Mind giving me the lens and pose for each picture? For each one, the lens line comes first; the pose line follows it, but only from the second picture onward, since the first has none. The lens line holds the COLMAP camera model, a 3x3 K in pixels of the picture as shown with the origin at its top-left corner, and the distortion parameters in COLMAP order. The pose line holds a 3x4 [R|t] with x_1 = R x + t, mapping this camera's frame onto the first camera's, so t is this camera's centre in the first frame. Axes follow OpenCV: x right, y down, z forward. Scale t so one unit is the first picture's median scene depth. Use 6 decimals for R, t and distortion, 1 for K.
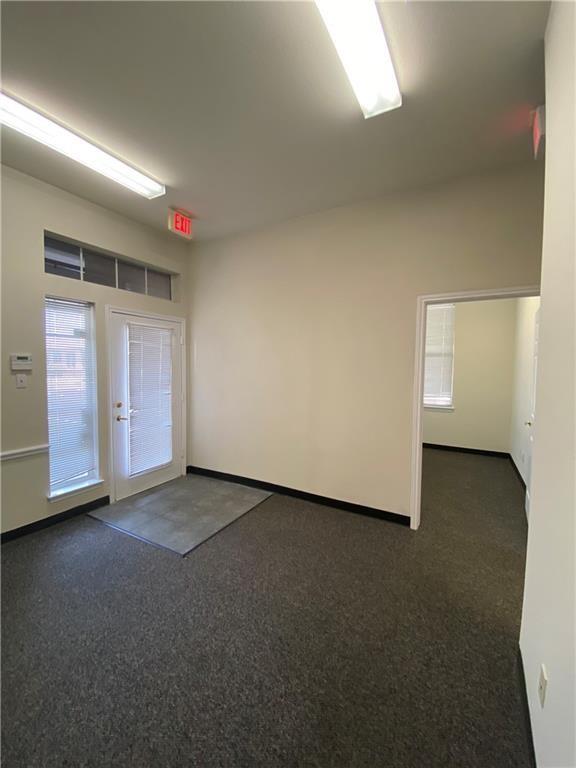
lens RADIAL K [[315.4, 0, 286.4], [0, 315.4, 382.6], [0, 0, 1]] dist [0.023036, -0.022369]
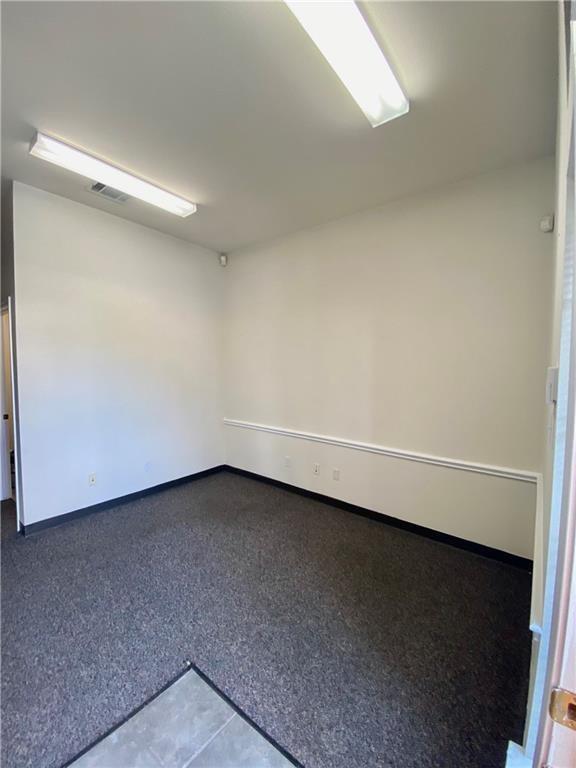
lens RADIAL K [[315.4, 0, 286.4], [0, 315.4, 382.6], [0, 0, 1]] dist [0.023036, -0.022369]
pose [[-0.987552, -0.030302, 0.154344, -0.493523], [-0.014043, 0.994335, 0.105361, -0.089335], [-0.156662, 0.101882, -0.982383, 1.272528]]
